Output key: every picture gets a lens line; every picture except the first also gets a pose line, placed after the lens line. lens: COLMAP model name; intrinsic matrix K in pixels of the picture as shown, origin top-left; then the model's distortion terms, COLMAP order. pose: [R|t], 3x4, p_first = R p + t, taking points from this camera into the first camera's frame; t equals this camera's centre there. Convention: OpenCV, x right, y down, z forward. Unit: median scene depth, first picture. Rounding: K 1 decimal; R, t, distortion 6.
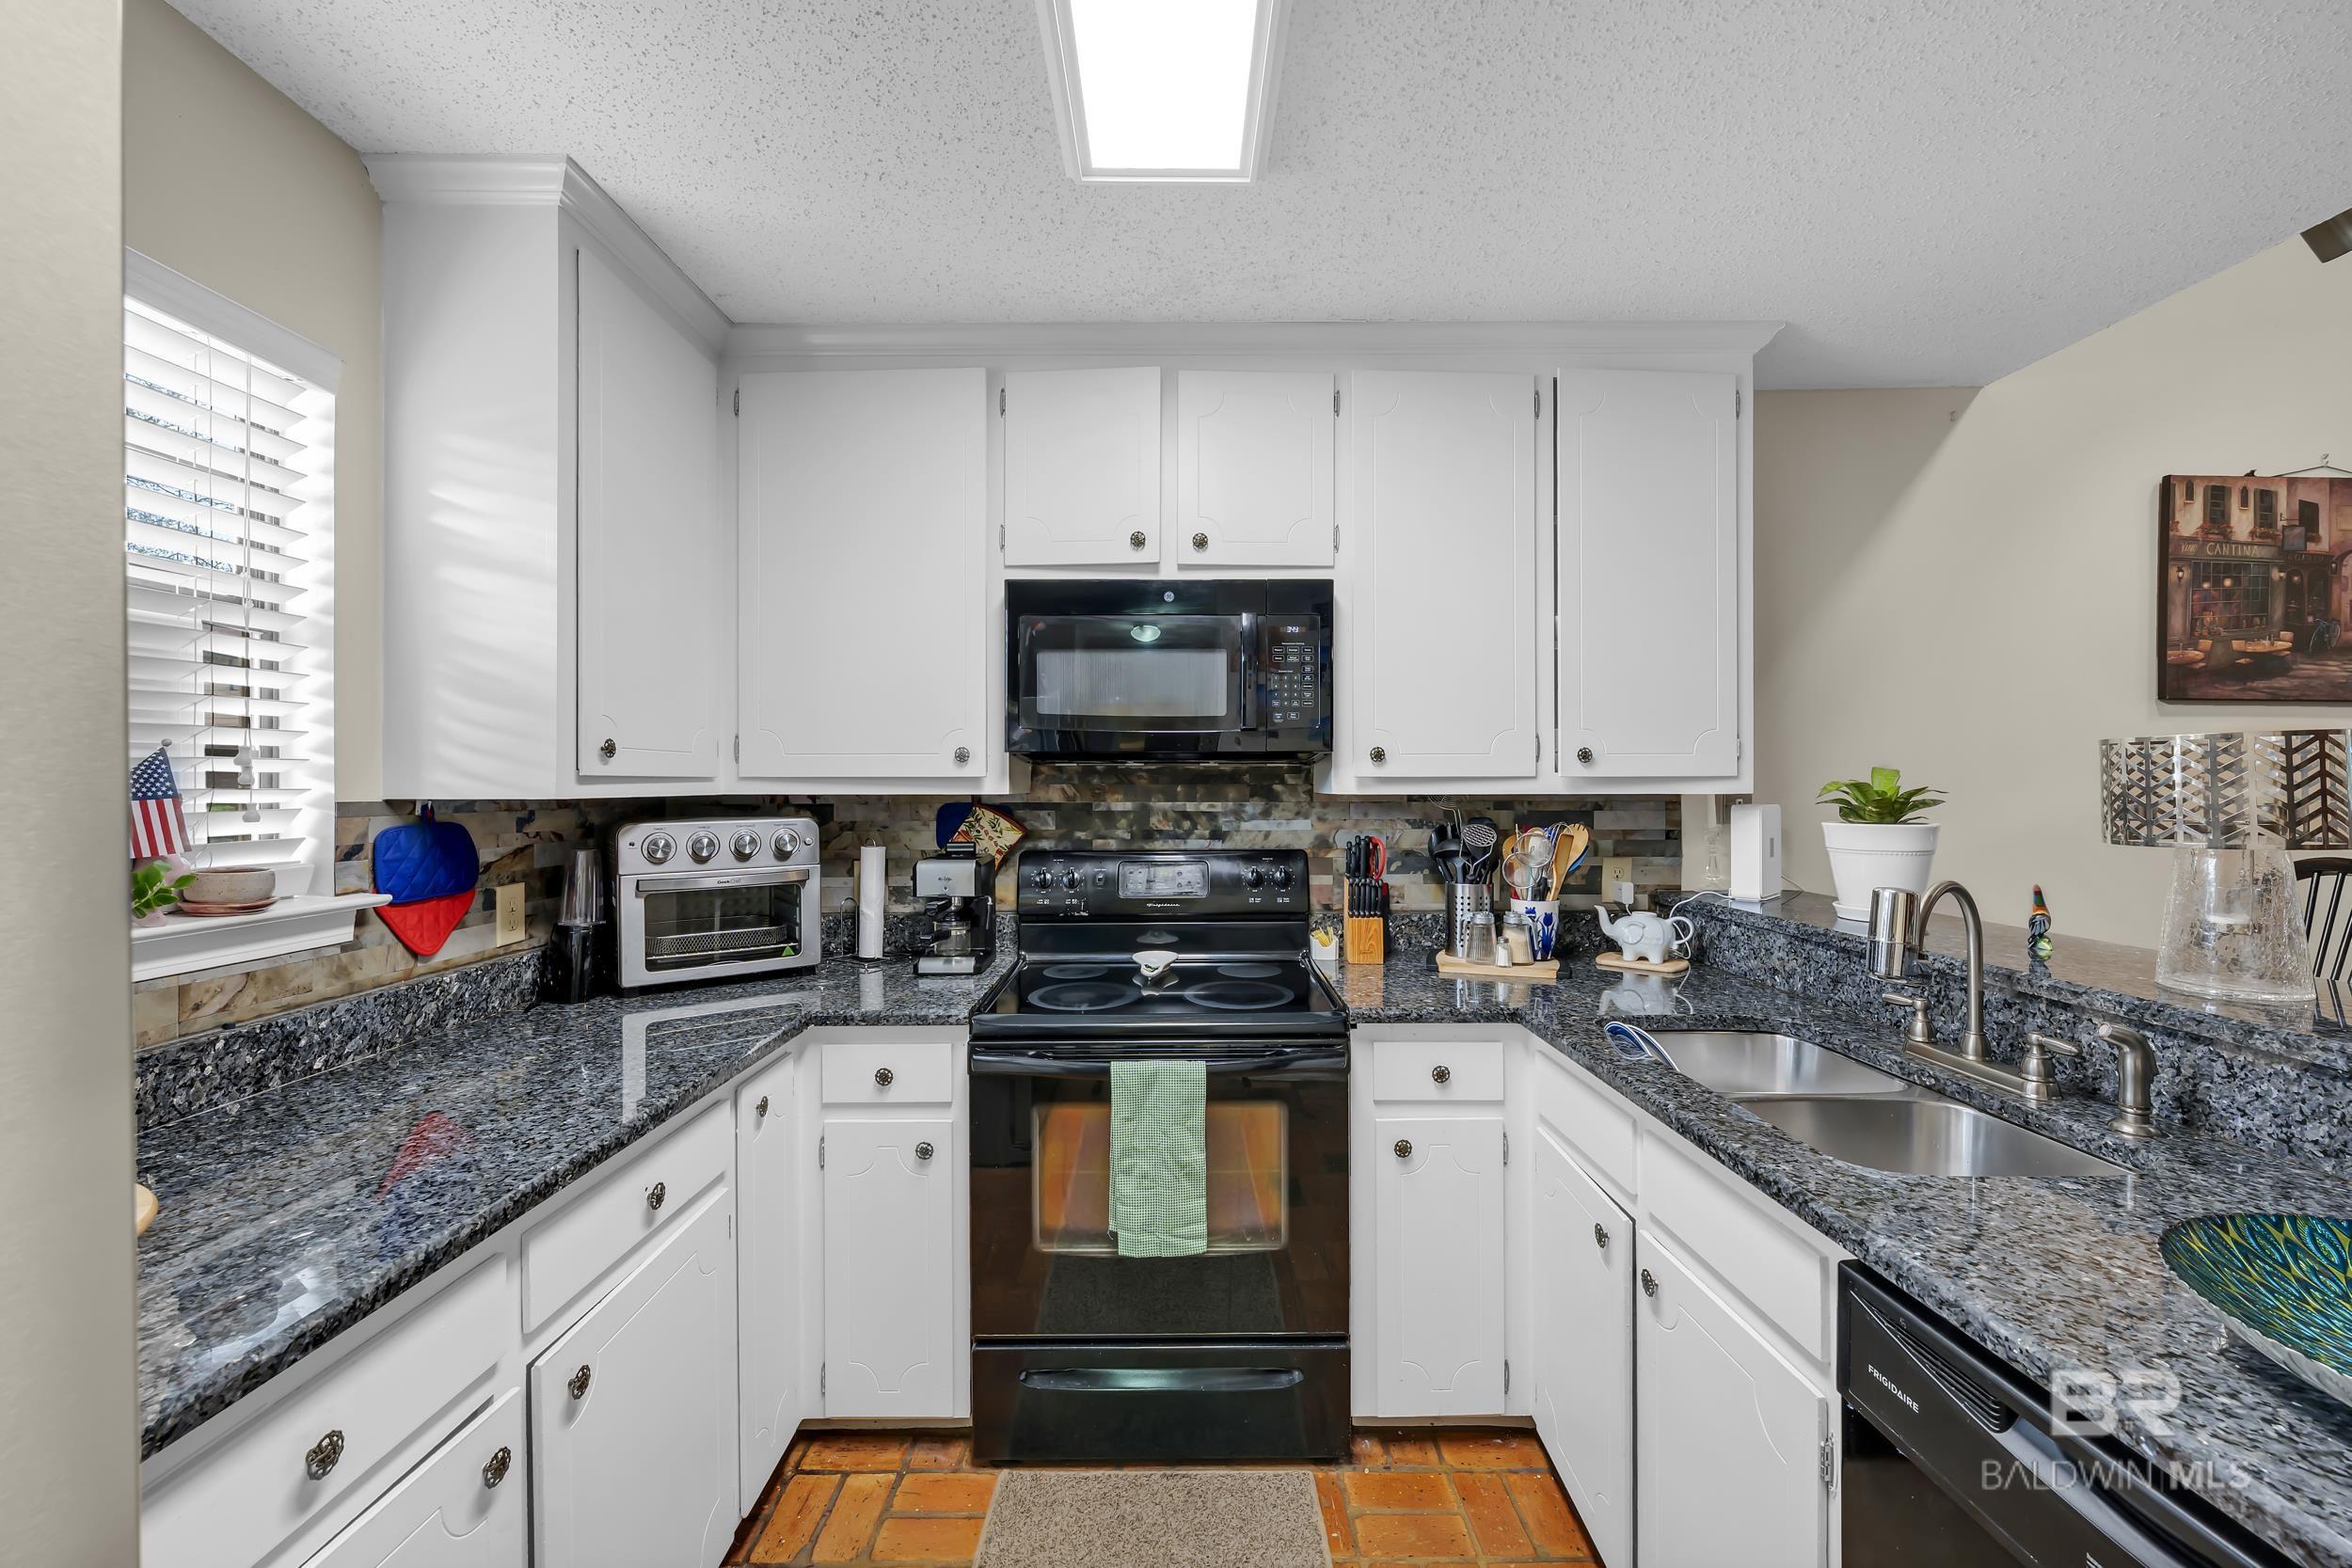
lens RADIAL K [[918.7, 0, 1214.8], [0, 918.7, 782.5], [0, 0, 1]] dist [-0.001221, 0.000734]
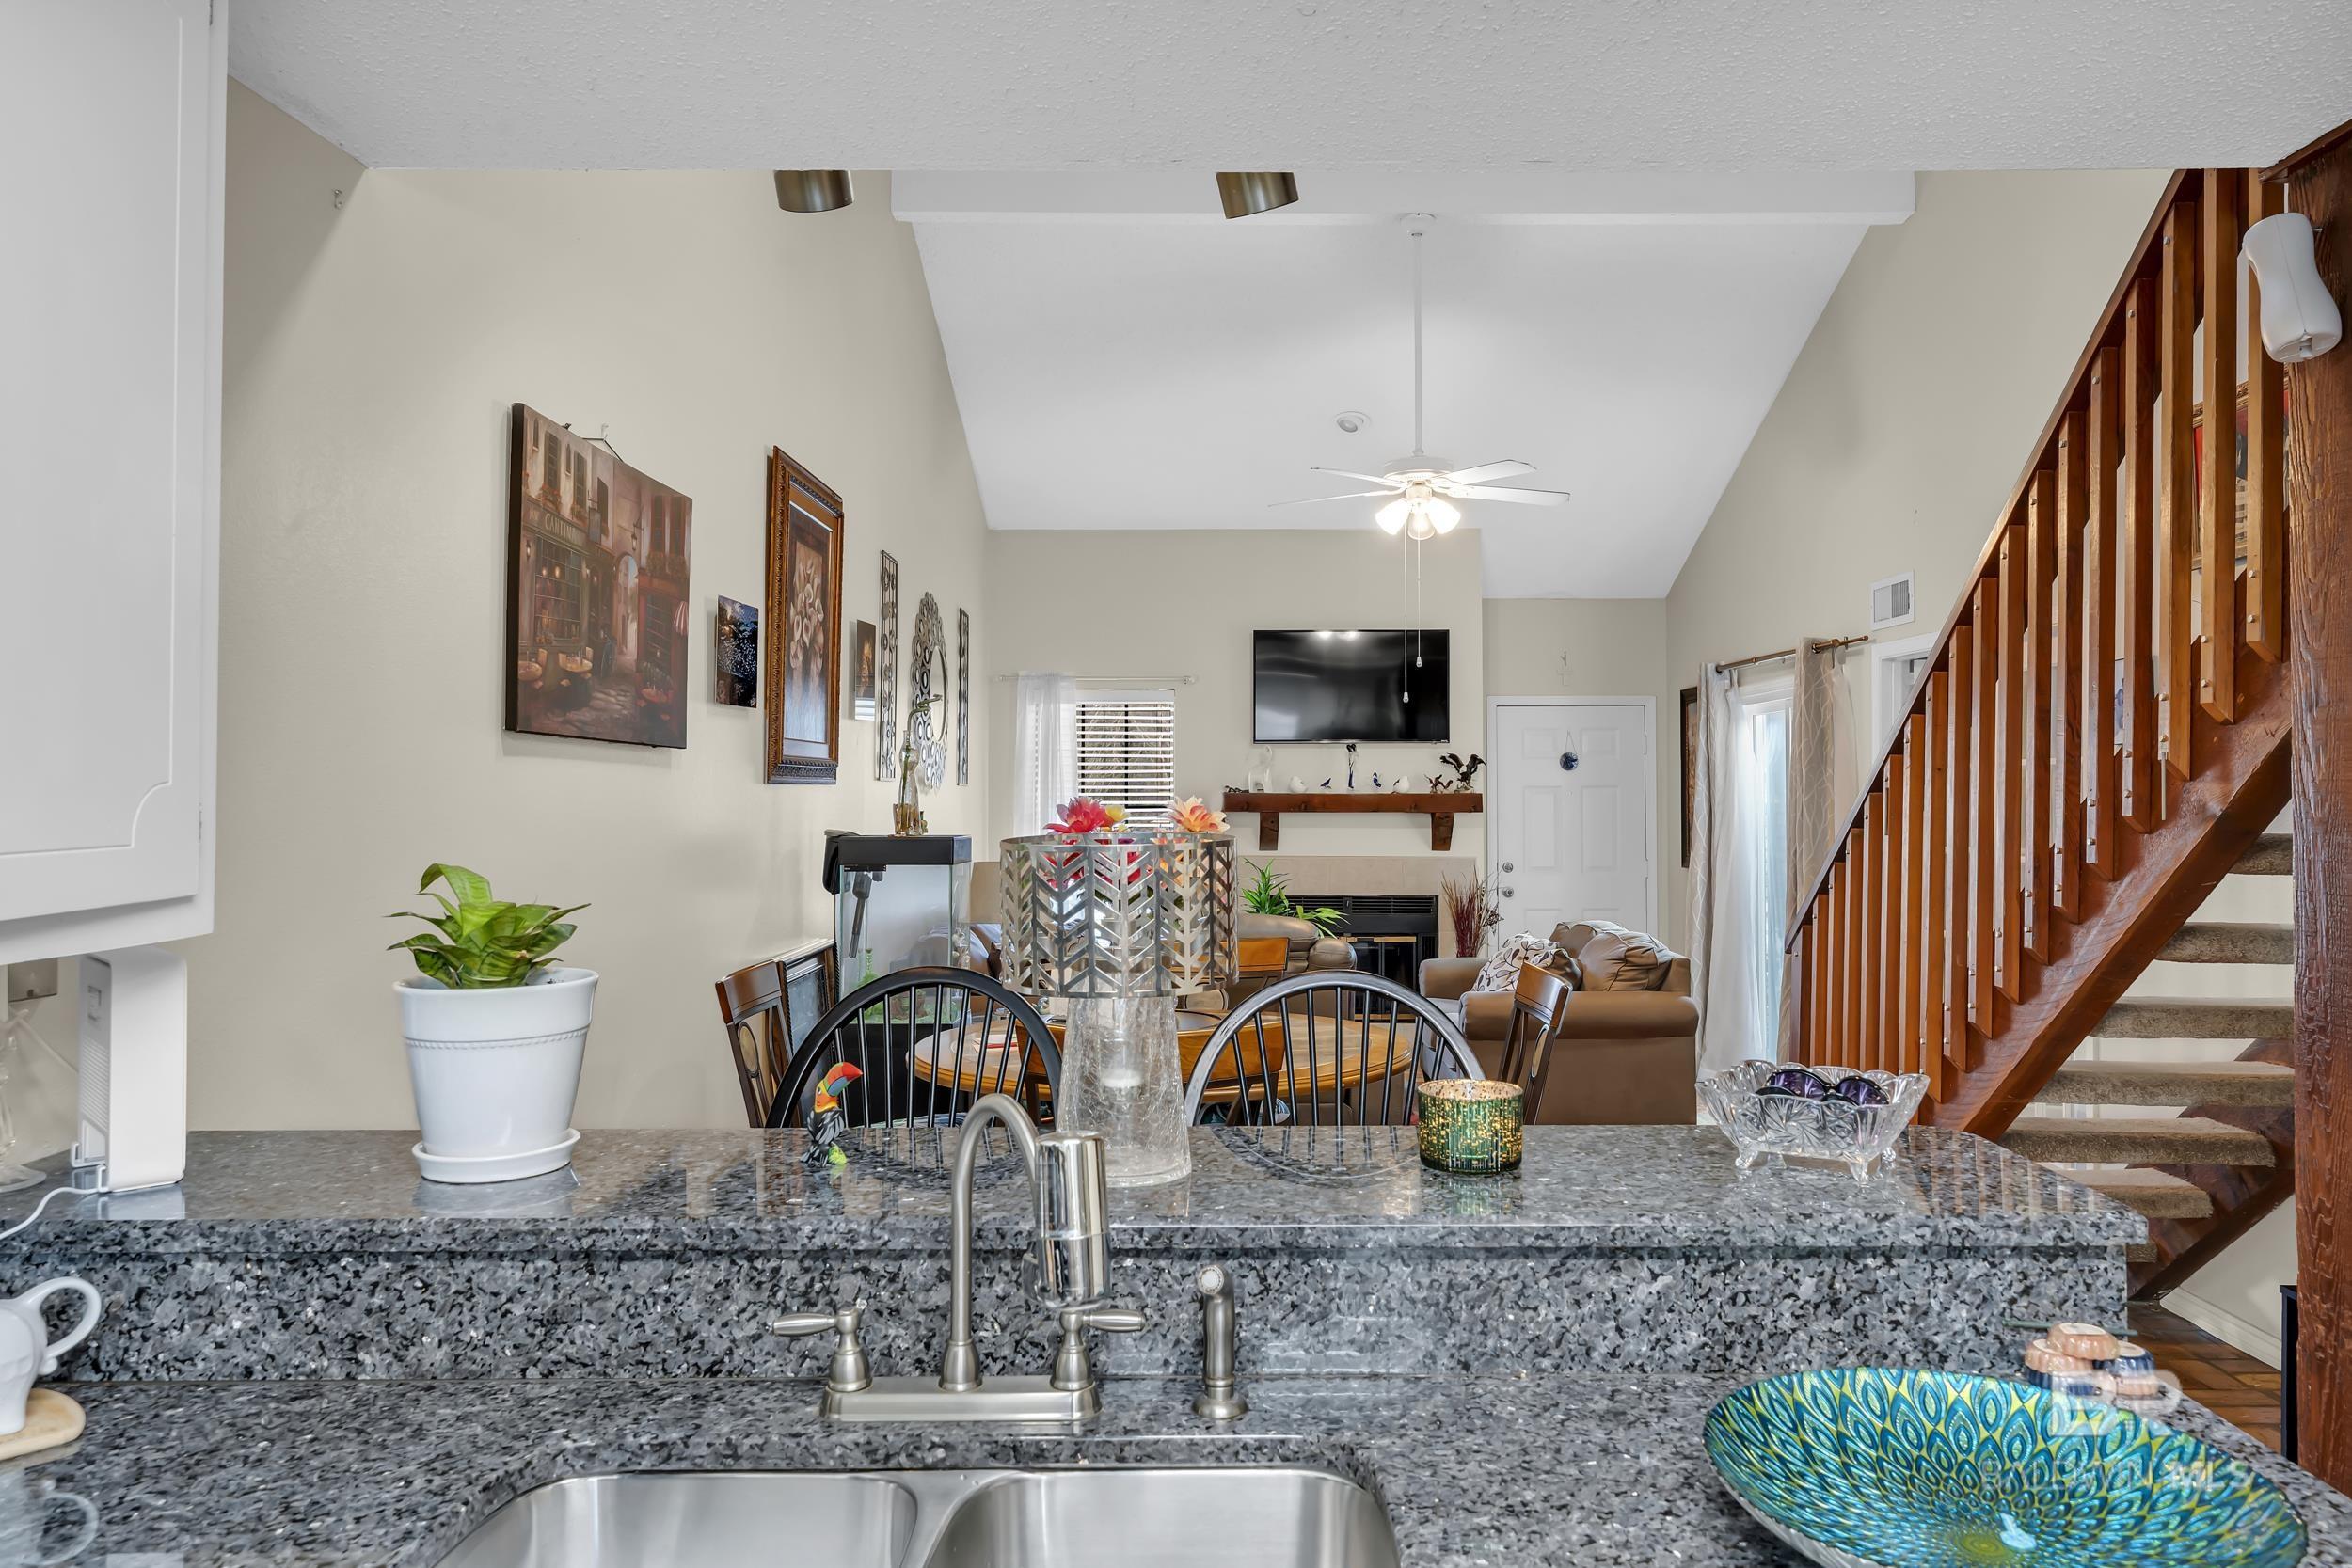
lens RADIAL K [[1575.0, 0, 1190.7], [0, 1575.0, 759.4], [0, 0, 1]] dist [-0.007141, -0.002361]
pose [[0.028693, 0.018127, 0.999424, -0.125937], [-0.001719, 0.999835, -0.018085, -0.056012], [-0.999587, -0.001199, 0.028719, 0.529029]]
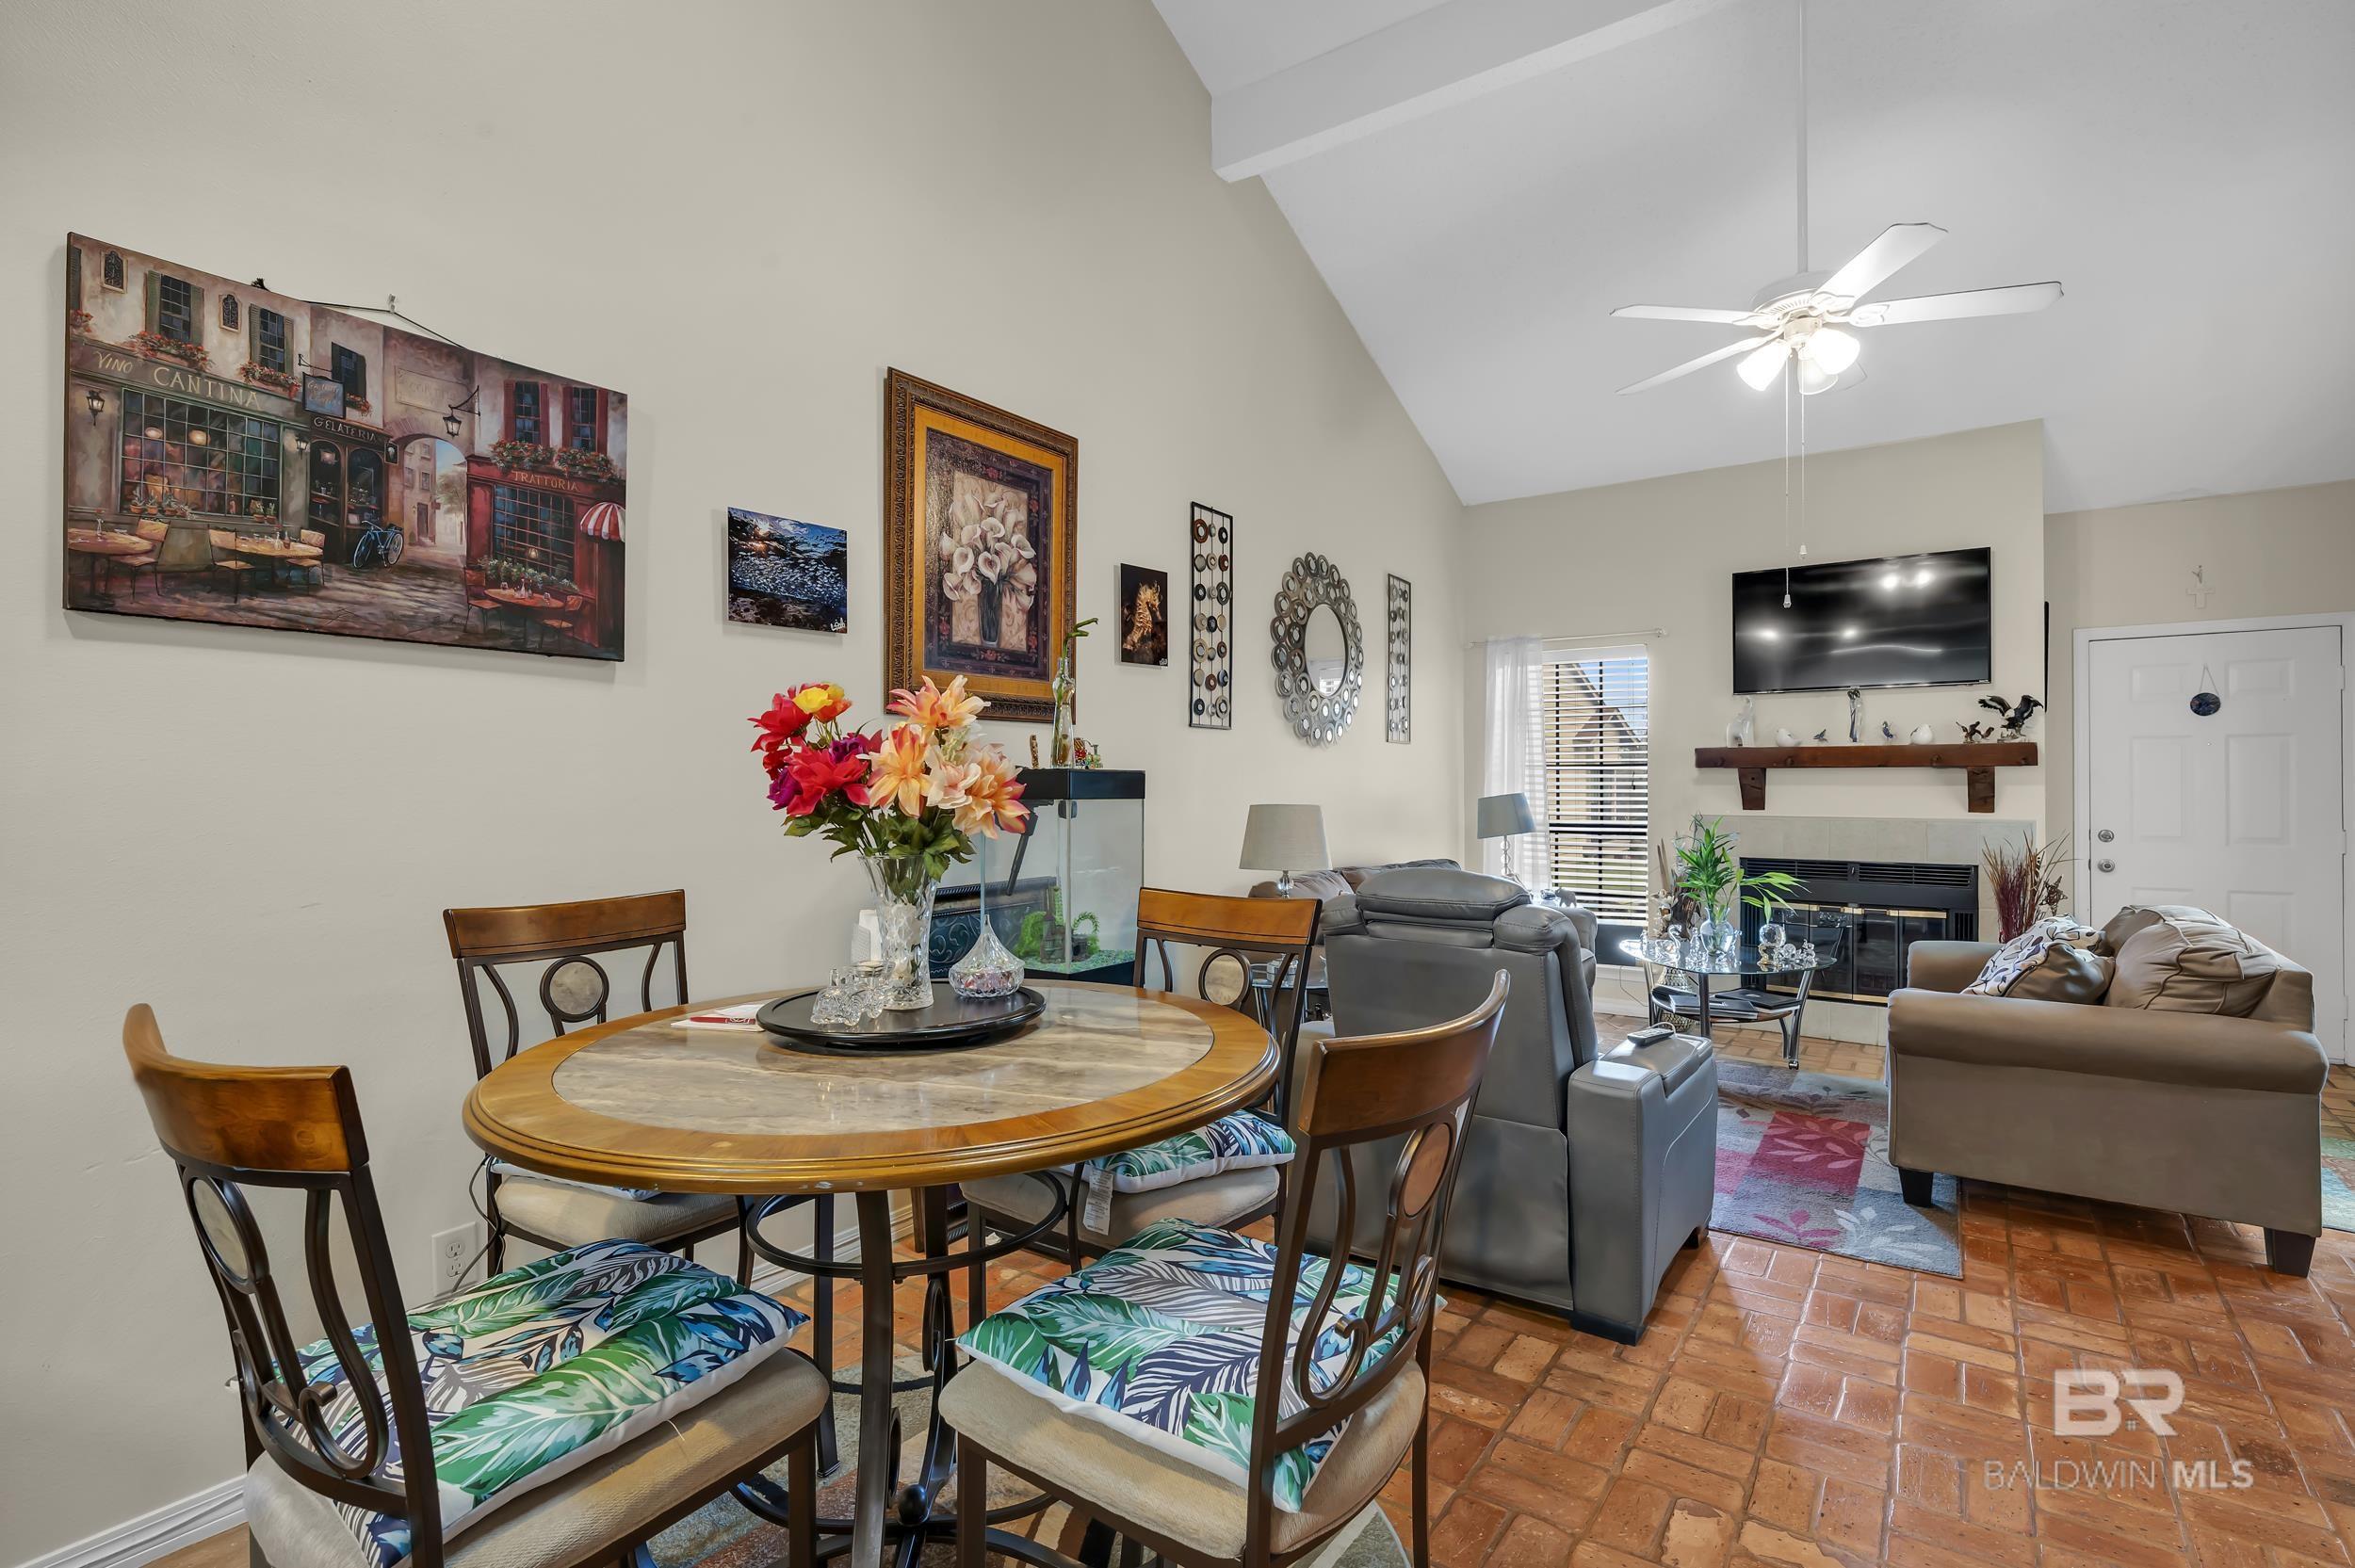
lens RADIAL K [[1114.6, 0, 1182.8], [0, 1114.6, 780.0], [0, 0, 1]] dist [-0.000464, 0.001268]
pose [[0.584212, -0.003850, 0.811592, 0.984936], [0.003215, 0.999992, 0.002429, 0.023468], [-0.811595, 0.001190, 0.584220, -0.008805]]
